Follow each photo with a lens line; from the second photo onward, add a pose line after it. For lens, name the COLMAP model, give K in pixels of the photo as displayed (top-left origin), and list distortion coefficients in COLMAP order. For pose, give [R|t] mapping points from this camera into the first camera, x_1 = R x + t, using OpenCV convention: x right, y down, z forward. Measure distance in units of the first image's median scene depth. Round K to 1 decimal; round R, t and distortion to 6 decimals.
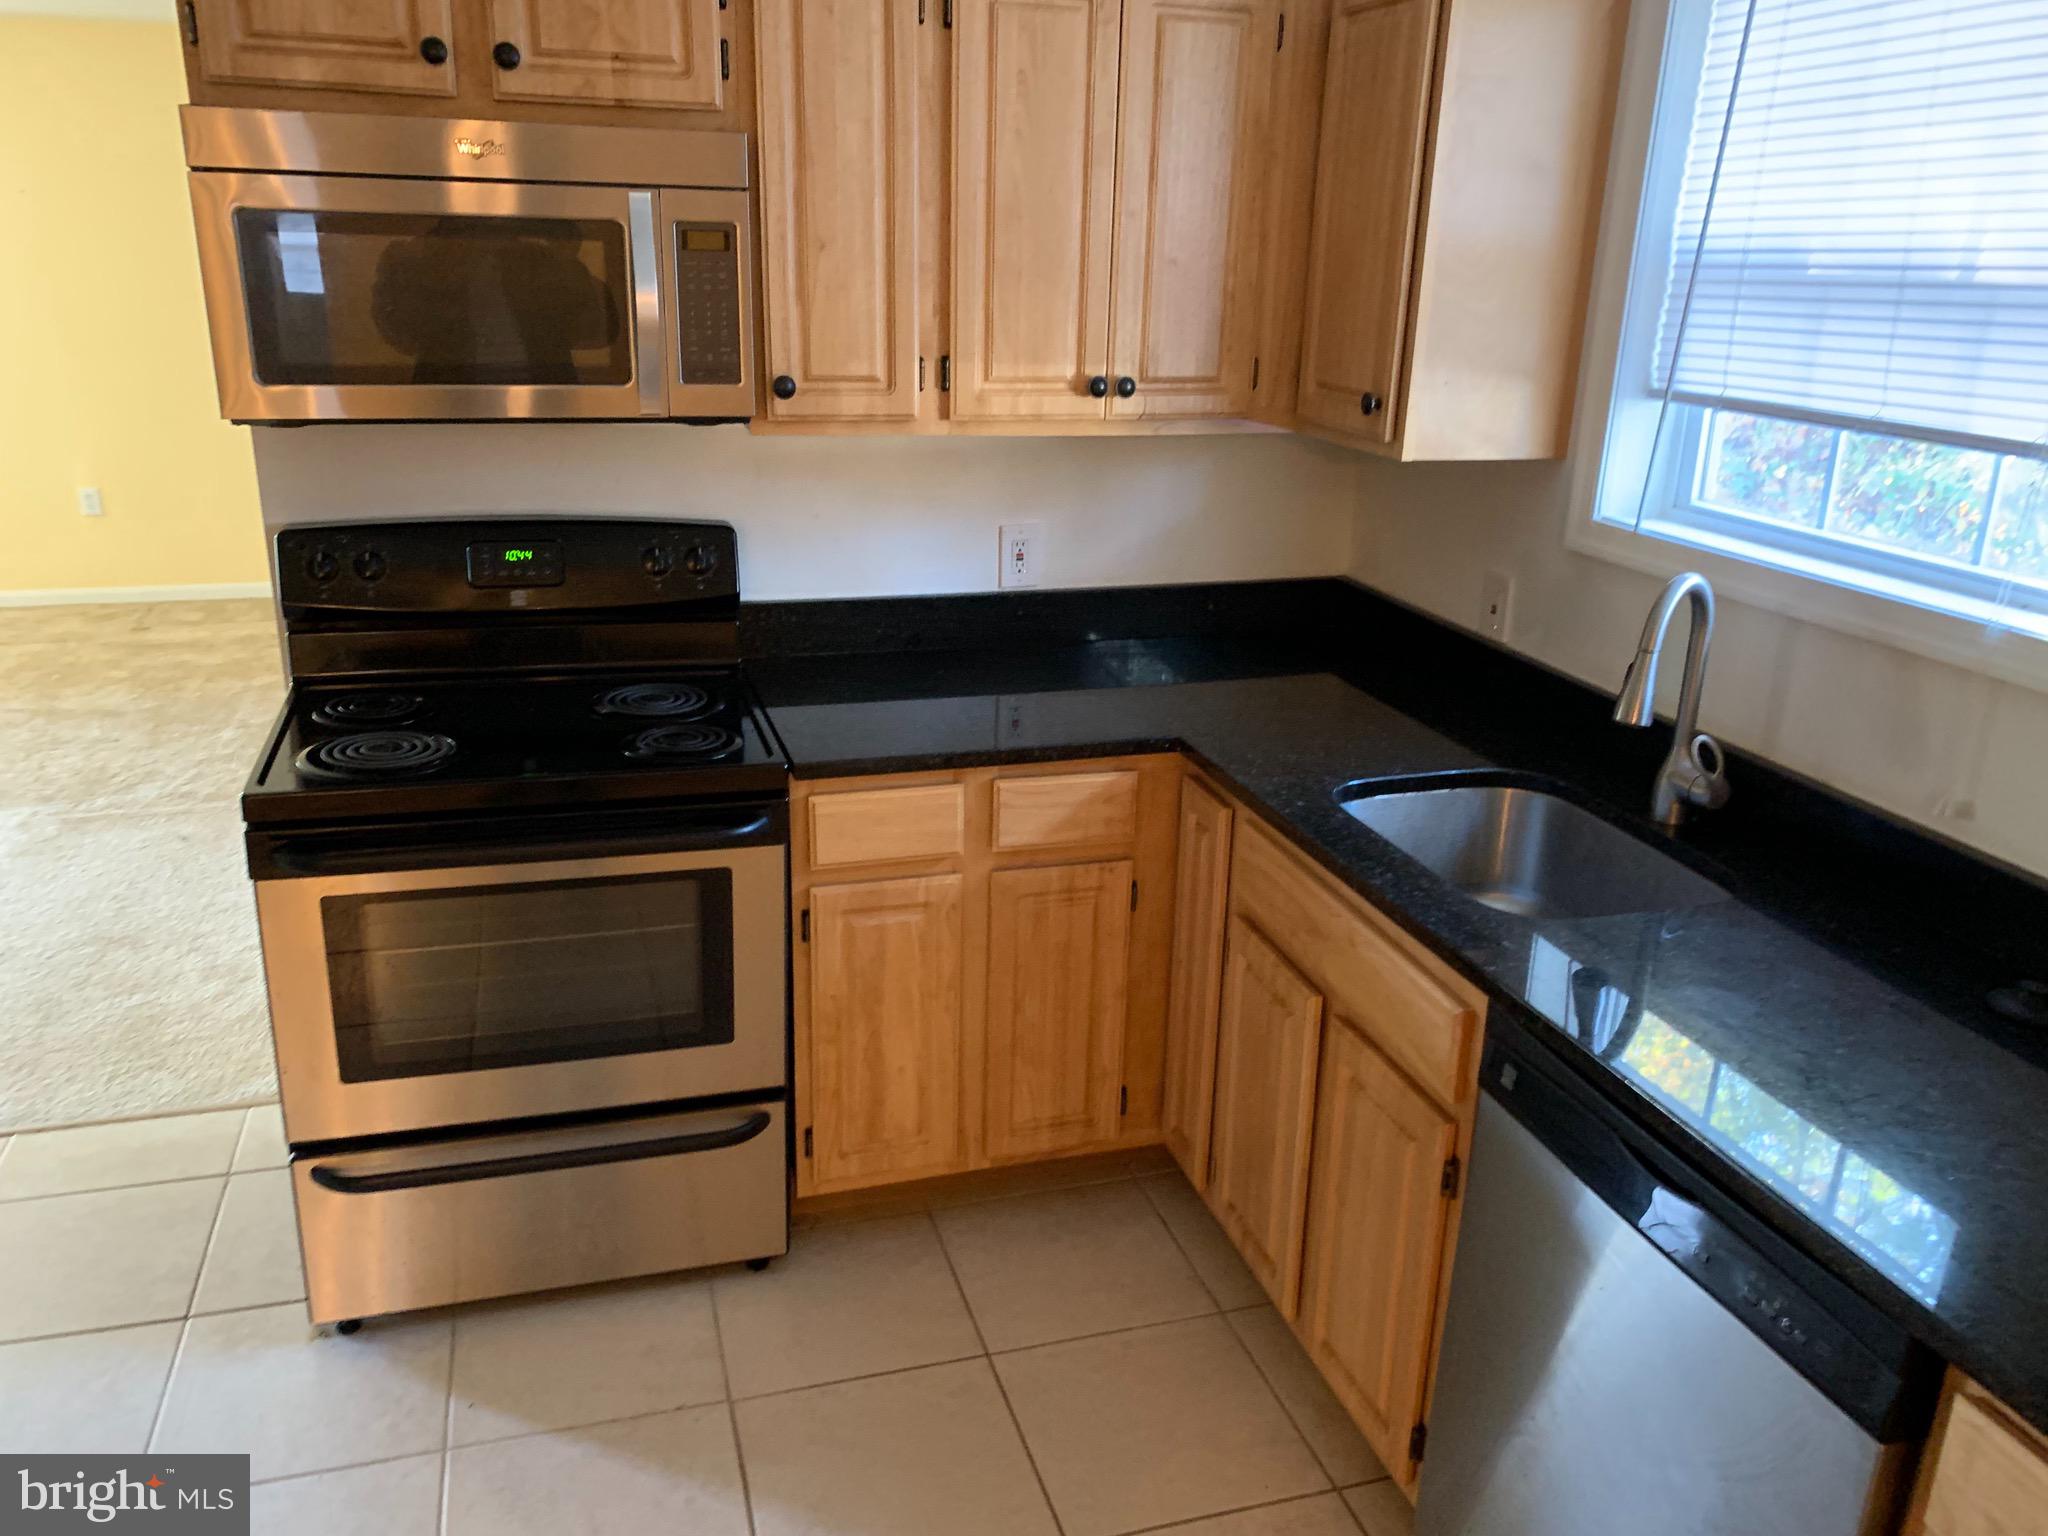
lens RADIAL K [[1554.4, 0, 1028.6], [0, 1554.4, 773.0], [0, 0, 1]] dist [0.042549, -0.055348]
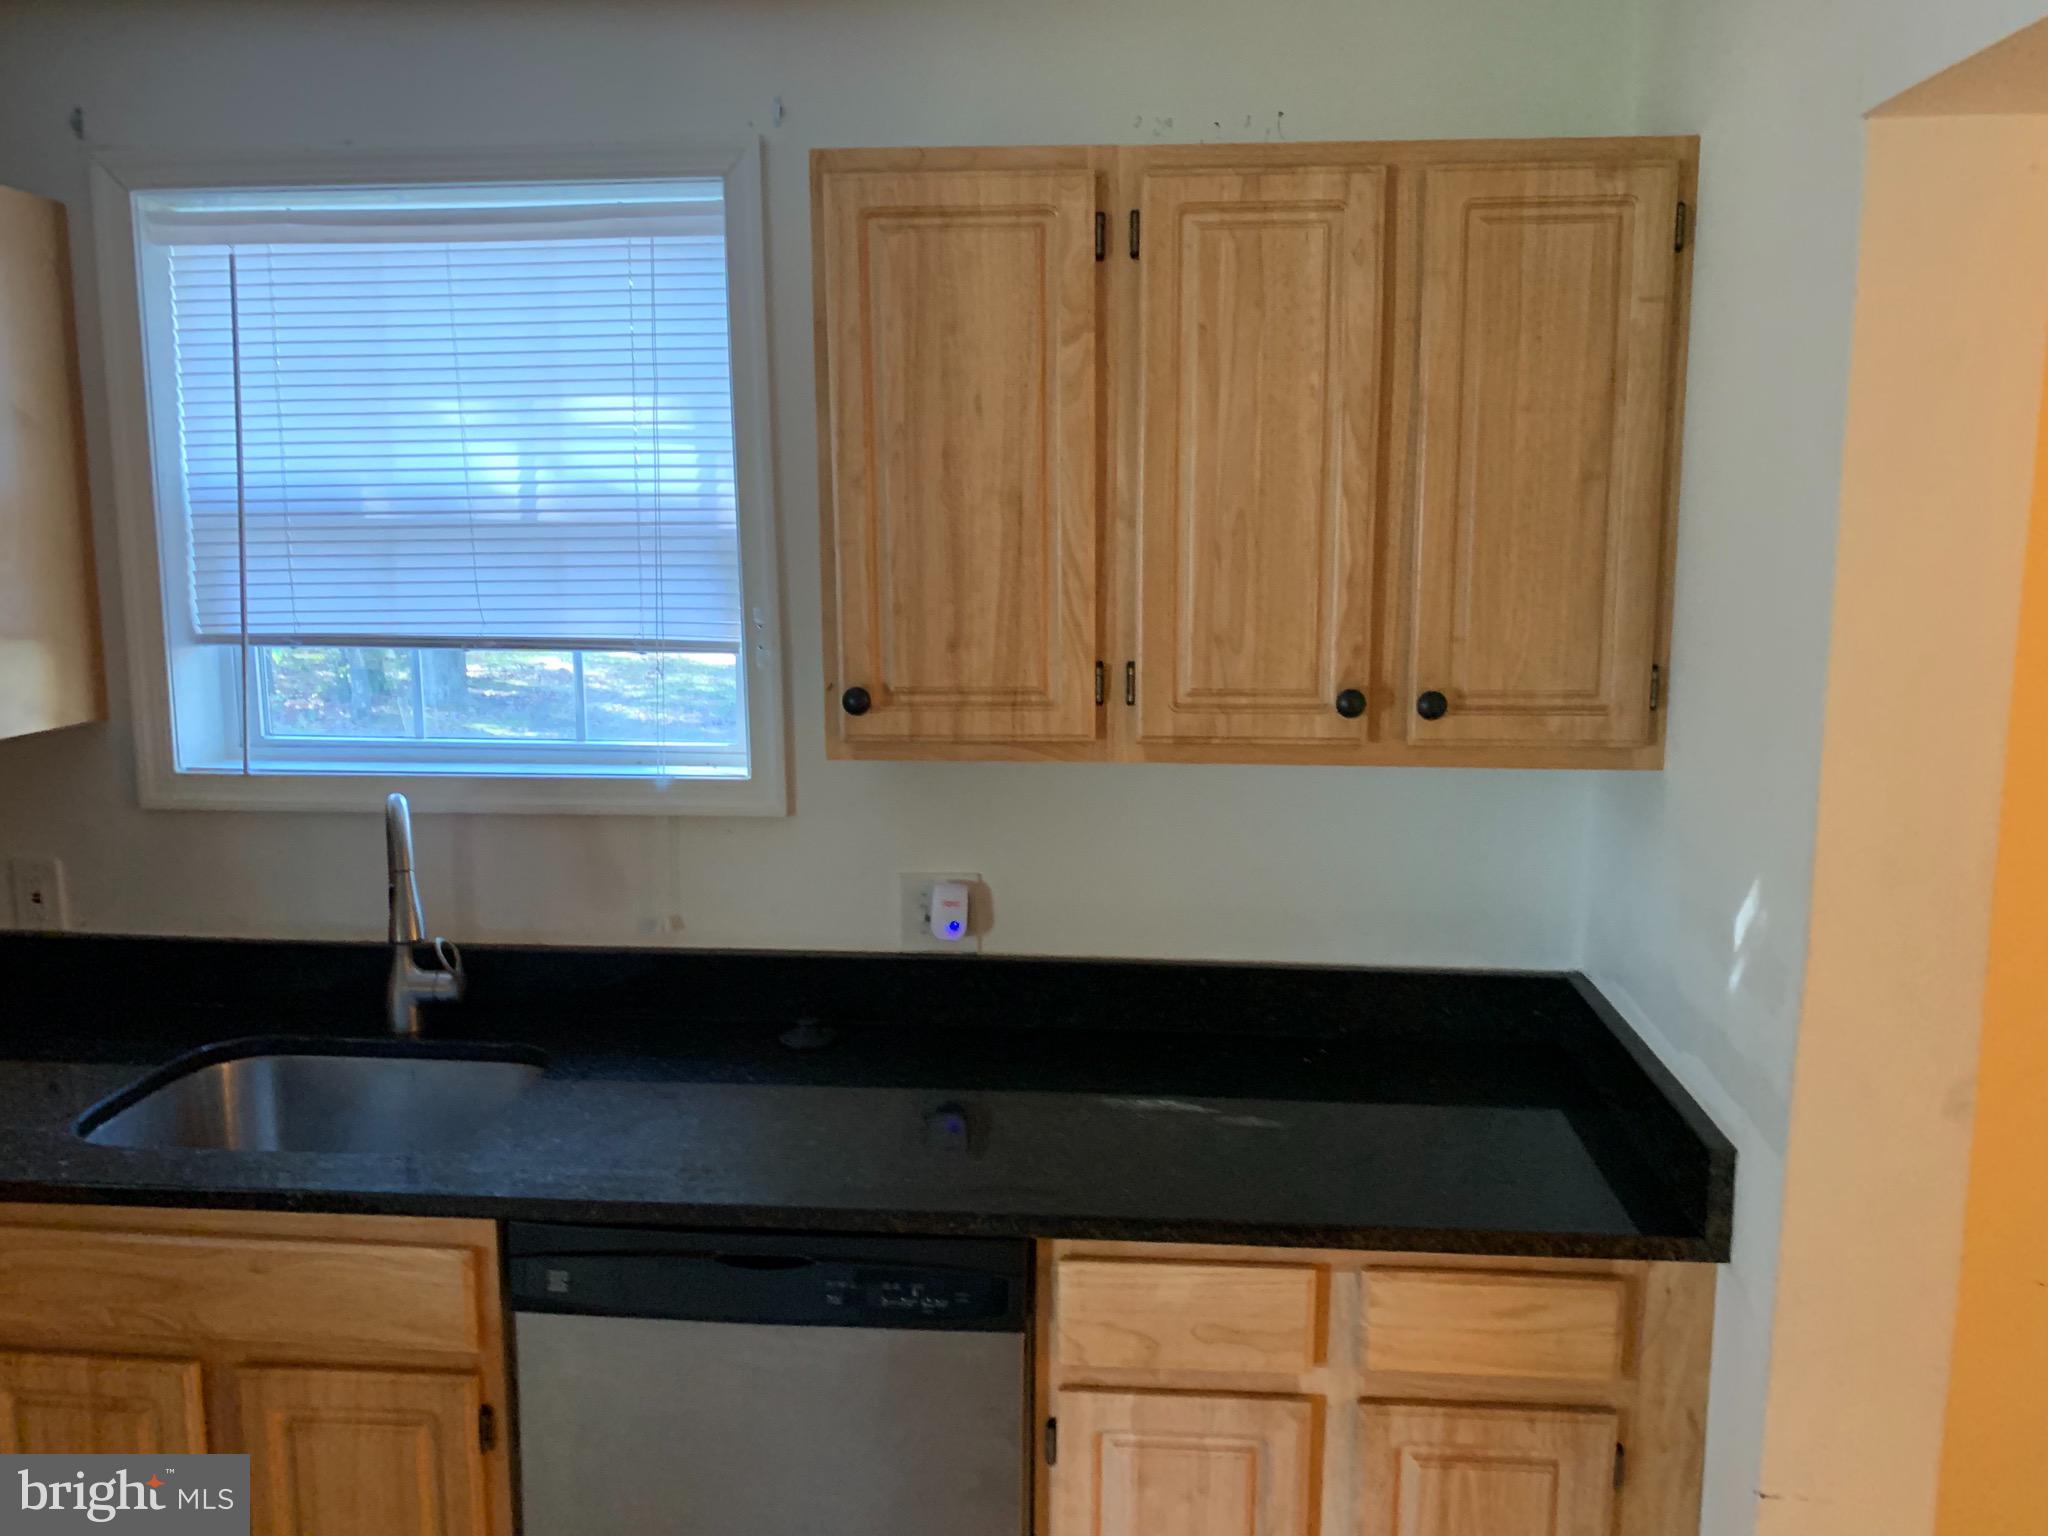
lens RADIAL K [[1554.4, 0, 1050.4], [0, 1554.4, 742.4], [0, 0, 1]] dist [0.042549, -0.055348]
pose [[0.360098, -0.171286, 0.917055, -0.320142], [0.309886, 0.949147, 0.055597, -0.068403], [-0.879943, 0.264162, 0.394865, 0.151552]]
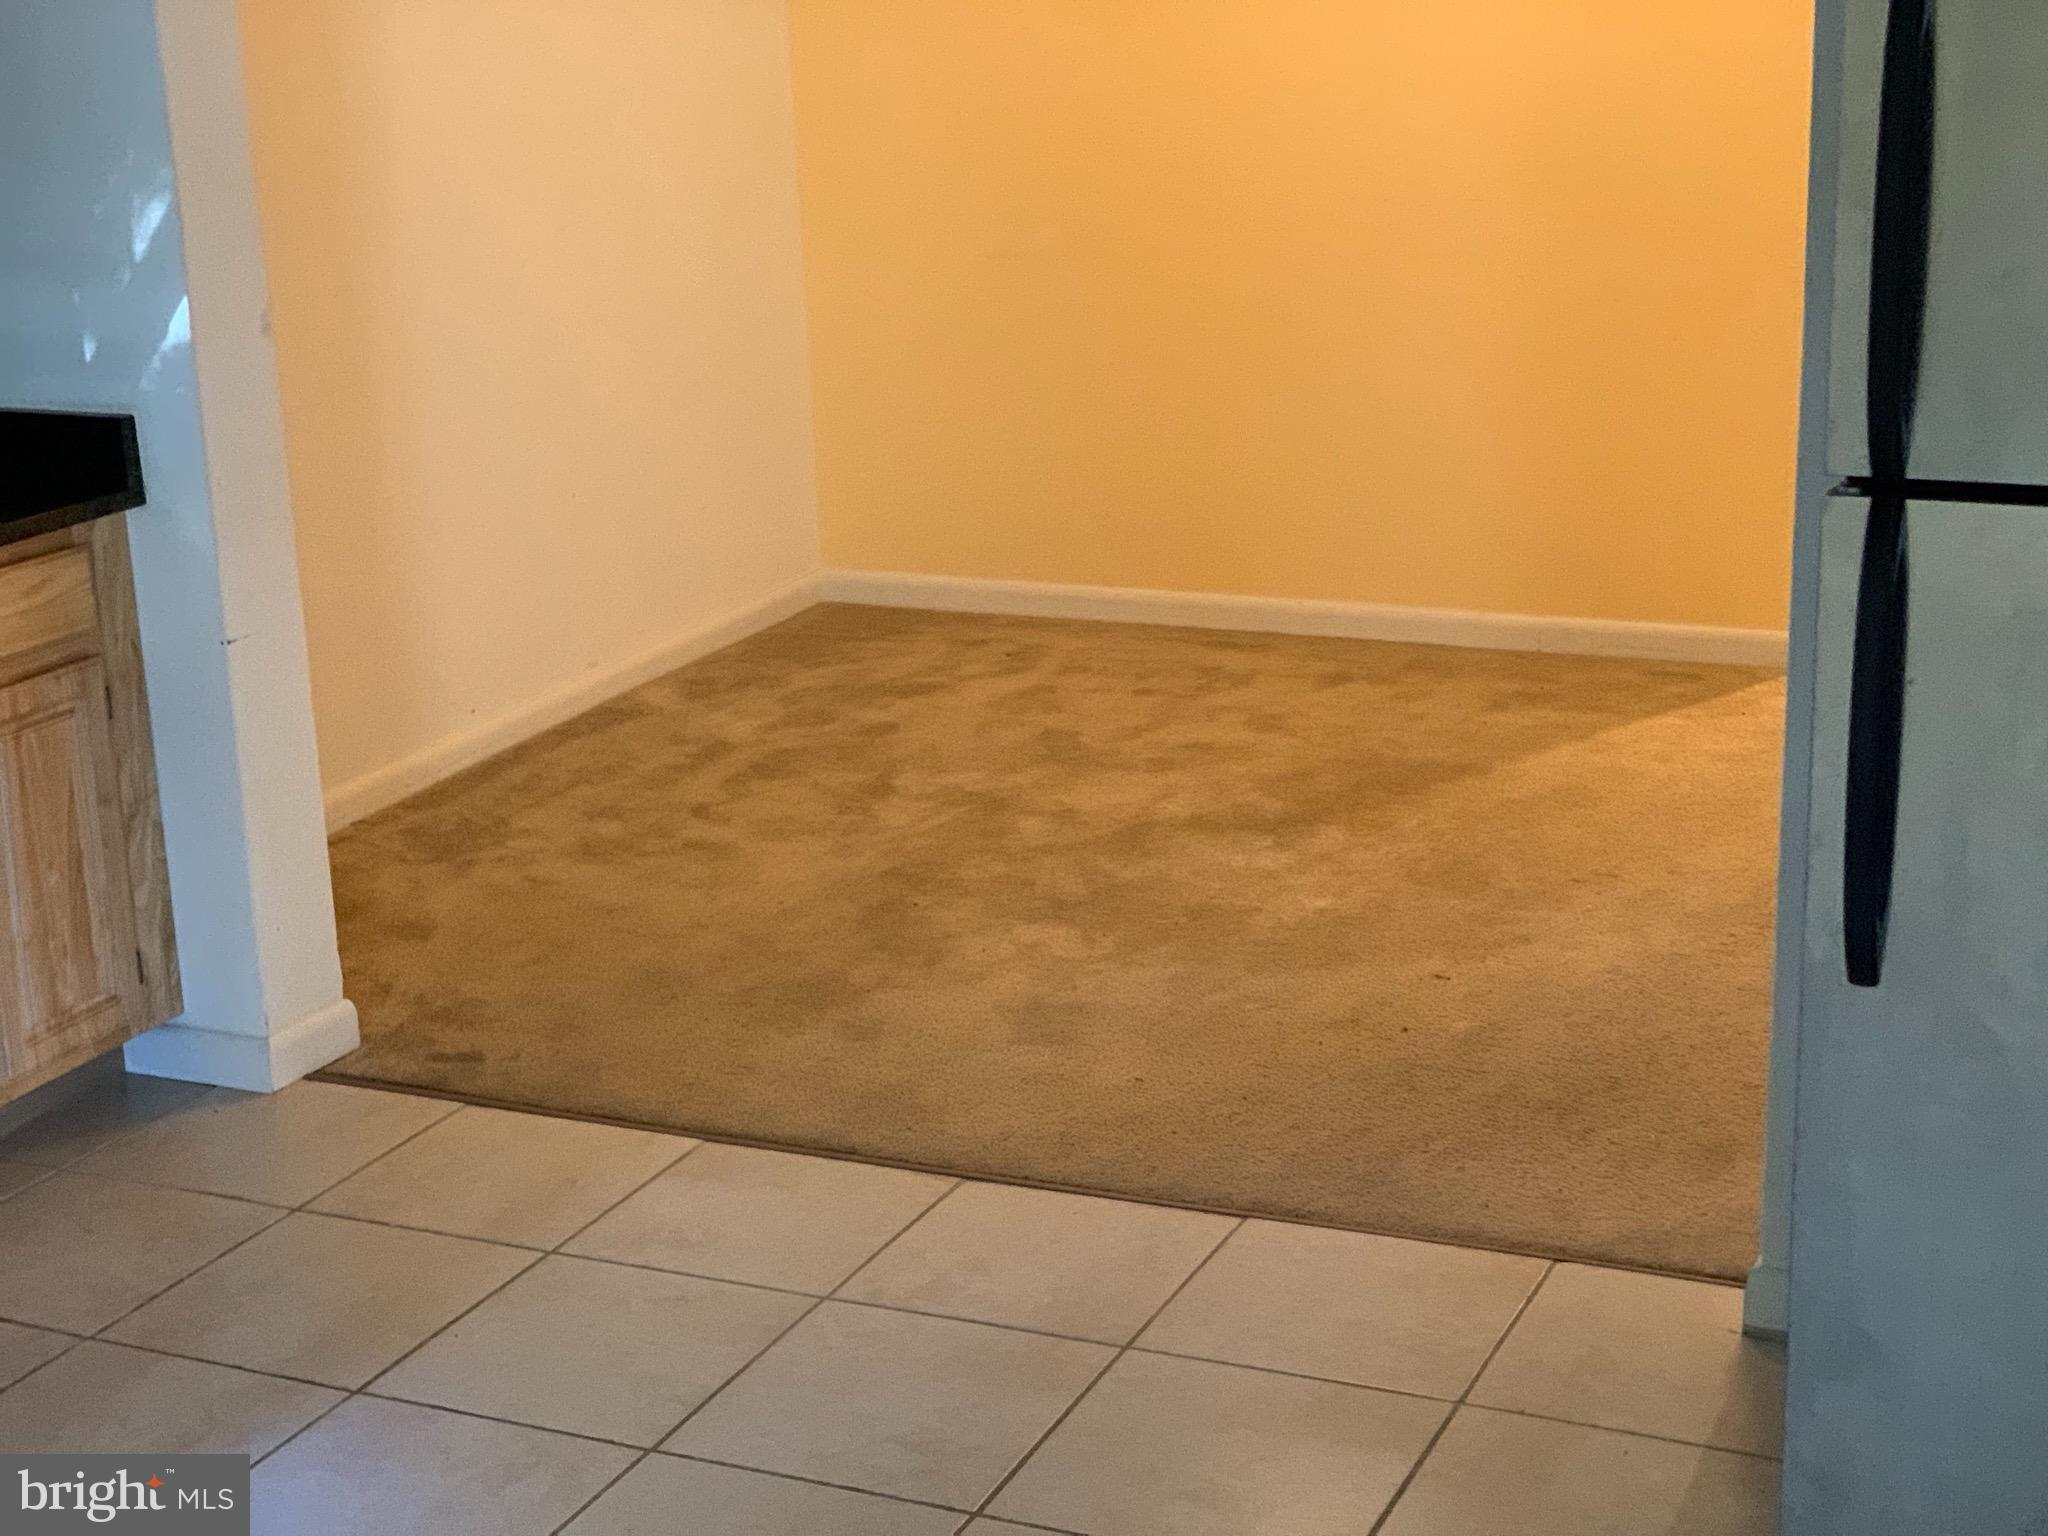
lens RADIAL K [[3044.0, 0, 1024.7], [0, 3044.0, 767.9], [0, 0, 1]] dist [0.069893, 0.000000]
pose [[-0.753223, -0.188657, 0.630130, -1.123709], [0.219477, 0.830998, 0.511147, -0.376917], [-0.620069, 0.523307, -0.584521, 1.005304]]
